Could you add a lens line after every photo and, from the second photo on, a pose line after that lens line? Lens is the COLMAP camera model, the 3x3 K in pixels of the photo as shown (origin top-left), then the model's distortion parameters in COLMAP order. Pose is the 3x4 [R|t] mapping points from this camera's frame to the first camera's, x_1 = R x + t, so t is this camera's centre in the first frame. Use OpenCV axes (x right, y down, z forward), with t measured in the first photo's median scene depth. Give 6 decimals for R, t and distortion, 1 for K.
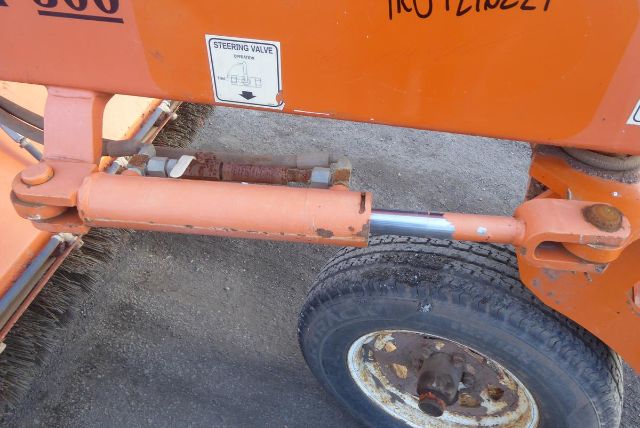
lens RADIAL K [[457.9, 0, 326.7], [0, 457.9, 208.3], [0, 0, 1]] dist [-0.021240, 0.001947]
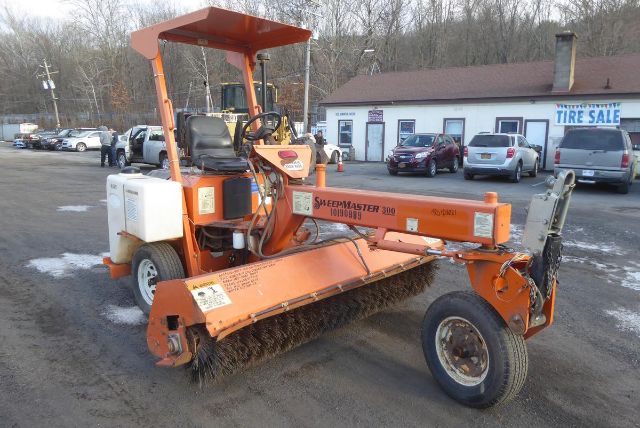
lens RADIAL K [[457.9, 0, 326.7], [0, 457.9, 208.3], [0, 0, 1]] dist [-0.021240, 0.001947]
pose [[0.833883, 0.055509, -0.549143, 1.325373], [-0.370725, 0.793419, -0.482751, 1.735742], [0.408904, 0.606139, 0.682197, -2.225564]]
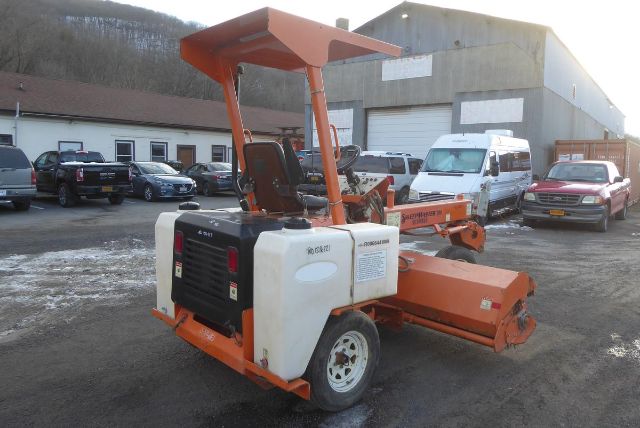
lens RADIAL K [[457.9, 0, 326.7], [0, 457.9, 208.3], [0, 0, 1]] dist [-0.021240, 0.001947]
pose [[0.590211, -0.110440, 0.799658, -6.309900], [0.569035, 0.759550, -0.315092, 0.775121], [-0.572582, 0.641005, 0.511139, -1.769029]]
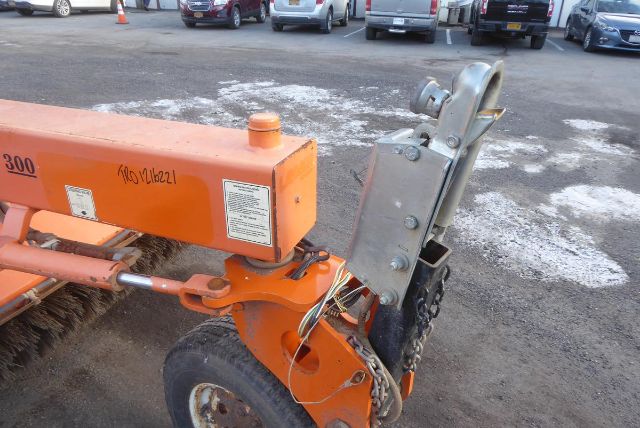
lens RADIAL K [[457.9, 0, 326.7], [0, 457.9, 208.3], [0, 0, 1]] dist [-0.021240, 0.001947]
pose [[0.981414, 0.070625, -0.178437, 0.884855], [-0.123494, 0.944139, -0.305534, 0.161014], [0.146890, 0.321891, 0.935312, -0.551819]]
